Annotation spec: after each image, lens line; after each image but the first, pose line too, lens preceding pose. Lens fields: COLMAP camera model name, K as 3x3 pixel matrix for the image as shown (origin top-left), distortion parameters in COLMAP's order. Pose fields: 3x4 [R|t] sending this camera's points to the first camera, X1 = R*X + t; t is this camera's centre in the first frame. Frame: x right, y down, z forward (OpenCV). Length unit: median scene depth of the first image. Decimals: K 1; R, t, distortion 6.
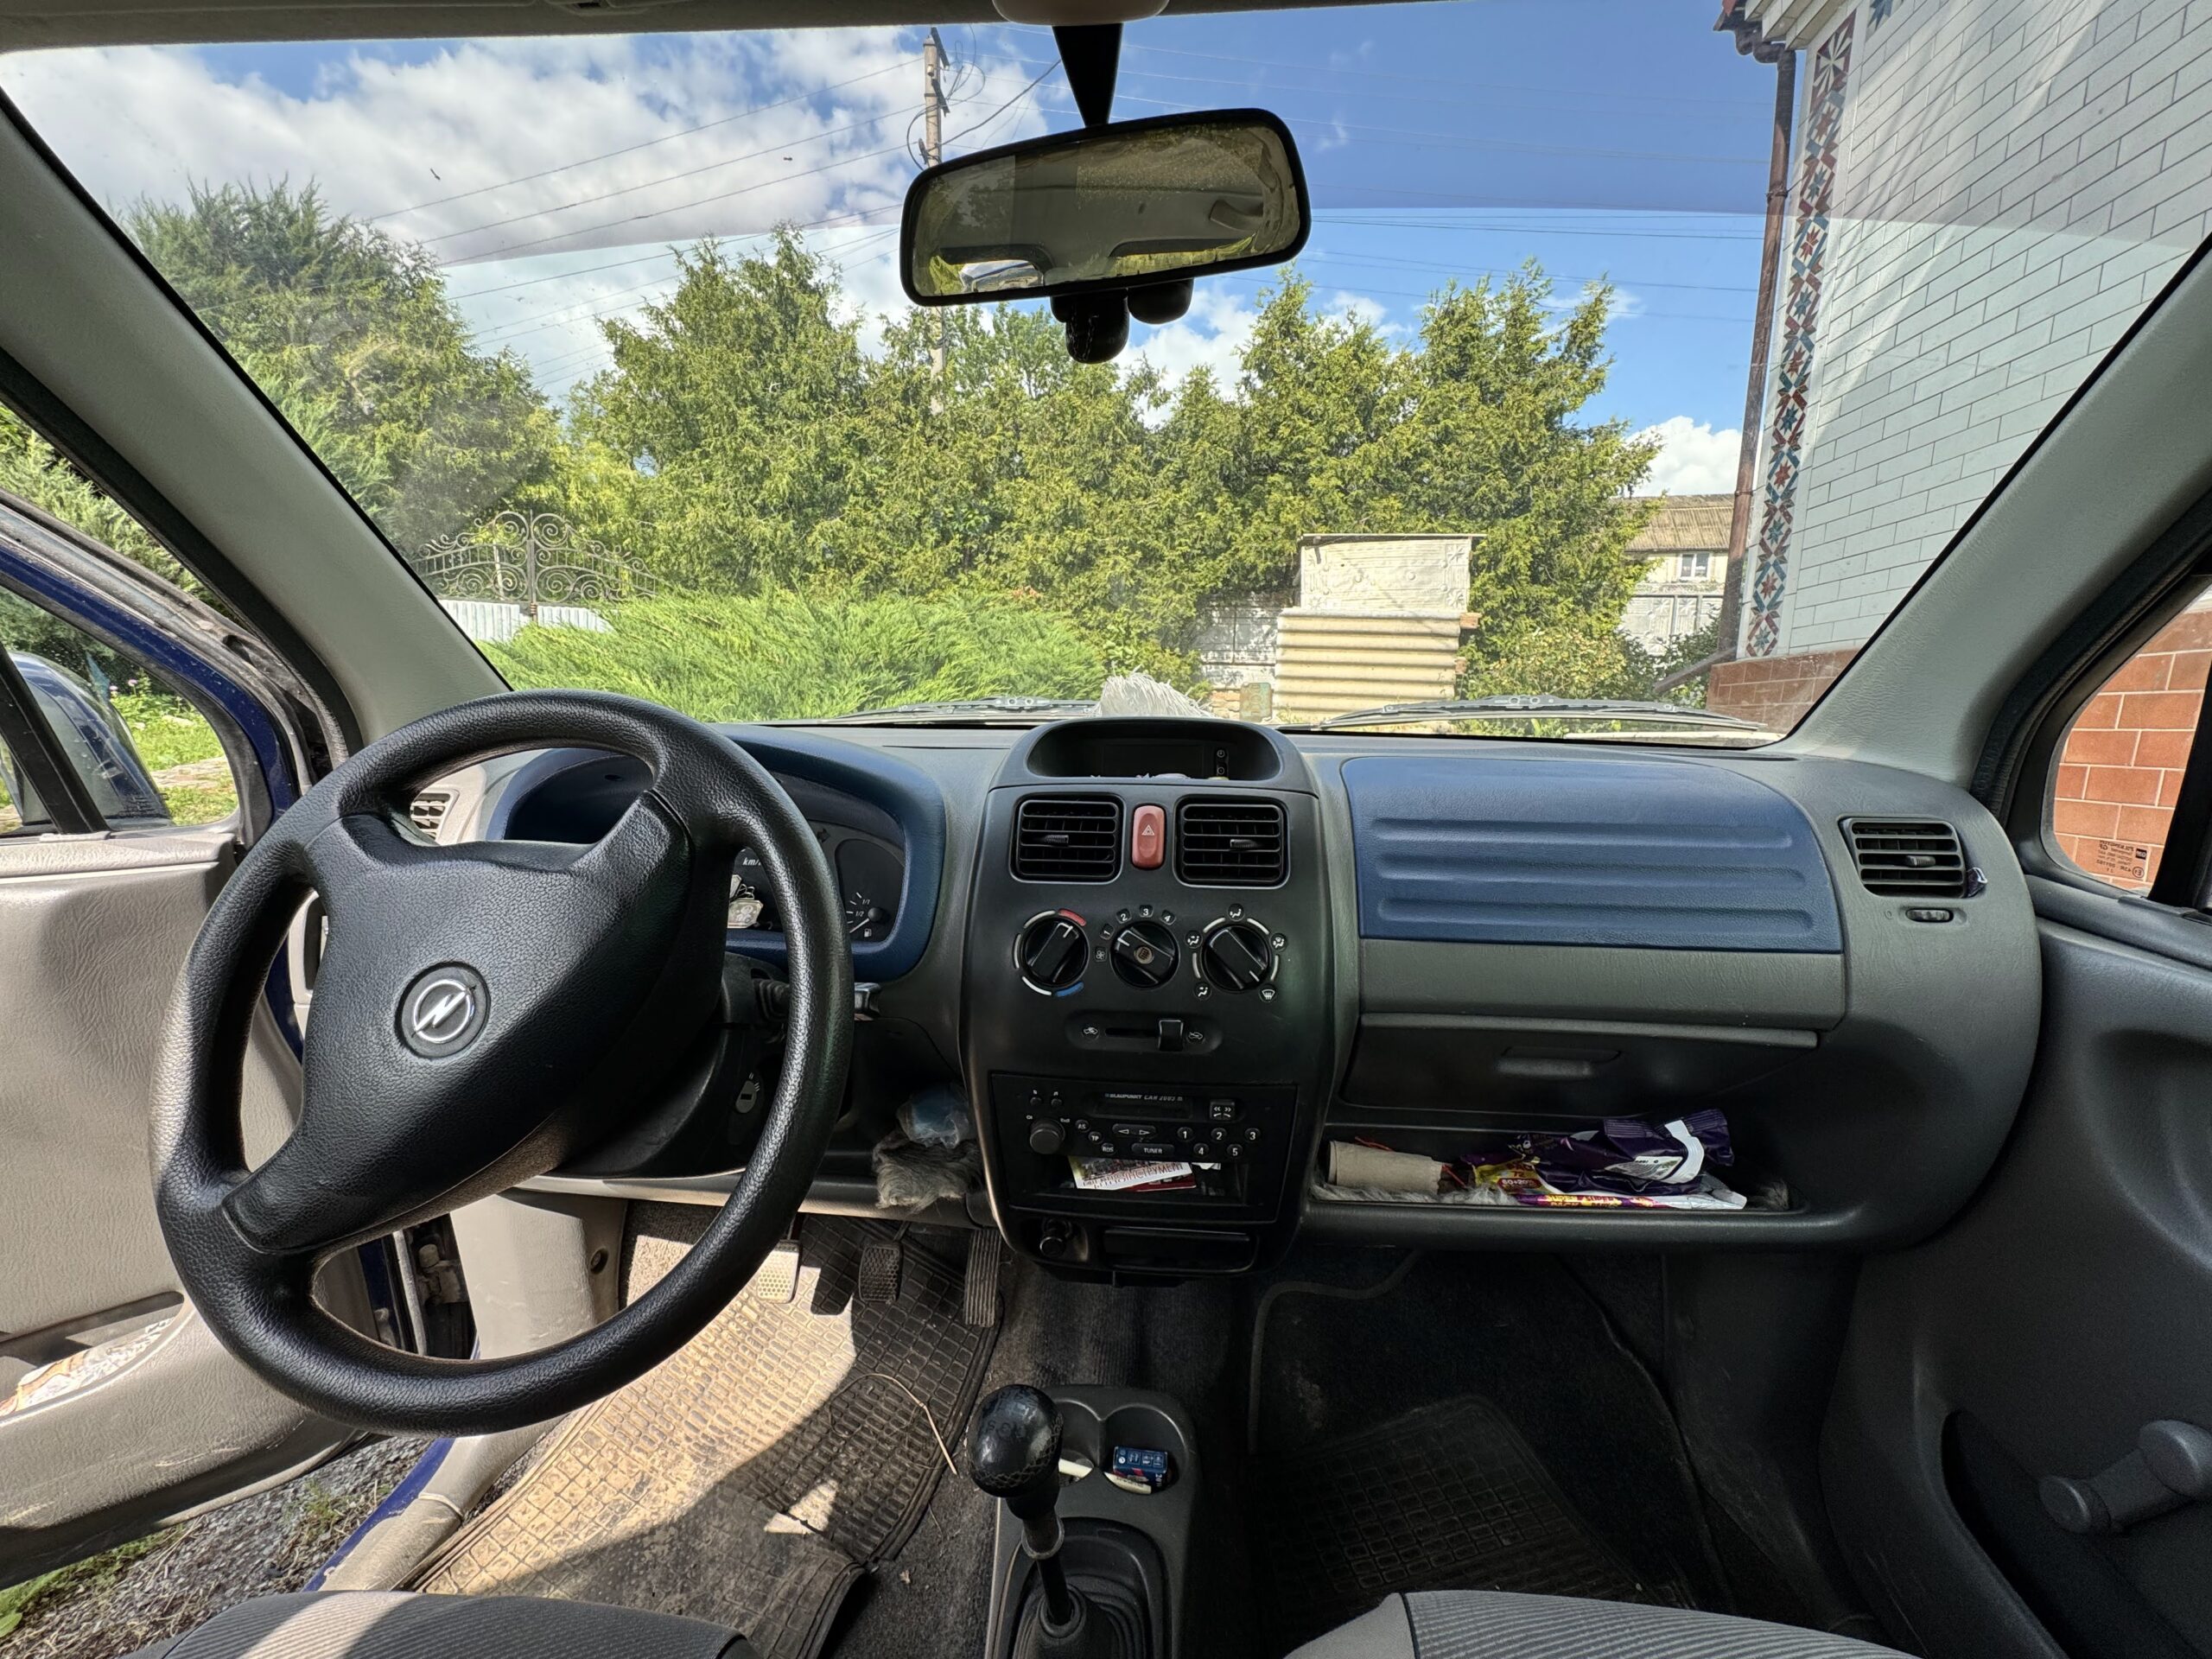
lens RADIAL K [[883.2, 0, 1106.0], [0, 883.2, 829.5], [0, 0, 1]] dist [-0.000053, -0.000031]
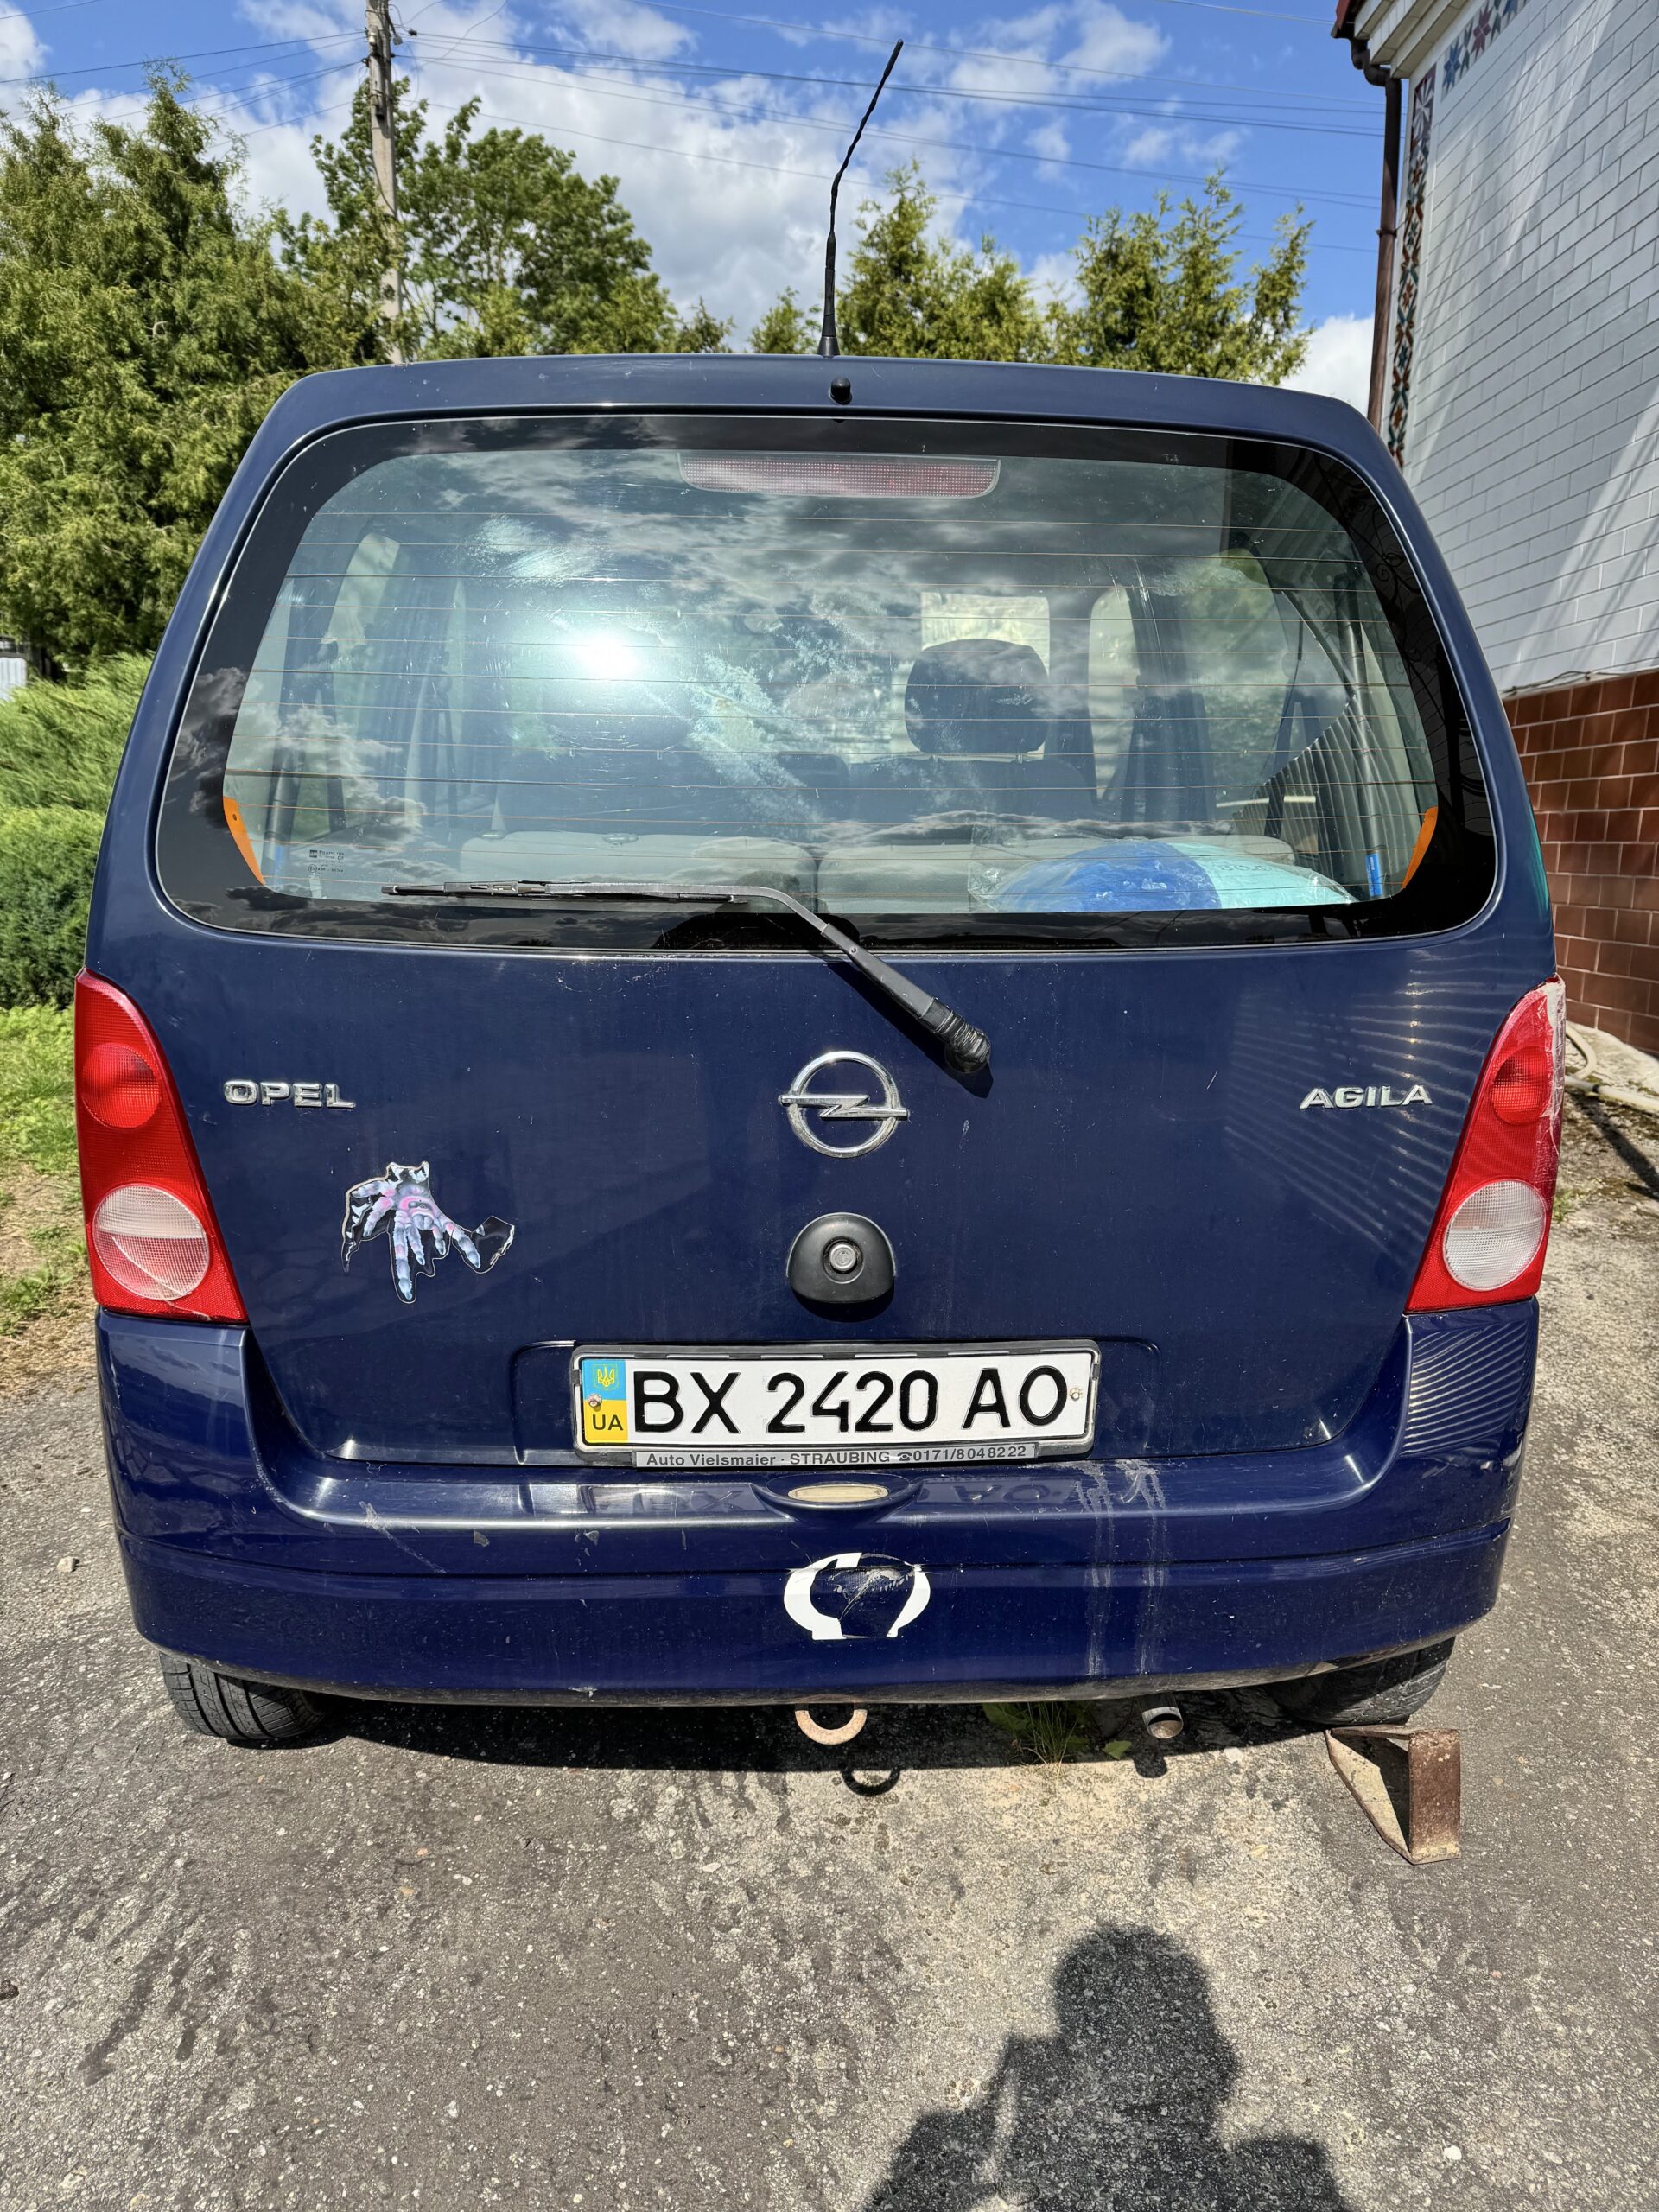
lens RADIAL K [[1755.0, 0, 829.5], [0, 1755.0, 1106.0], [0, 0, 1]] dist [0.000444, -0.000117]
pose [[0.993063, -0.033258, 0.112784, -0.036184], [0.028463, 0.998632, 0.043858, 0.058576], [-0.114089, -0.040343, 0.992651, -0.453770]]
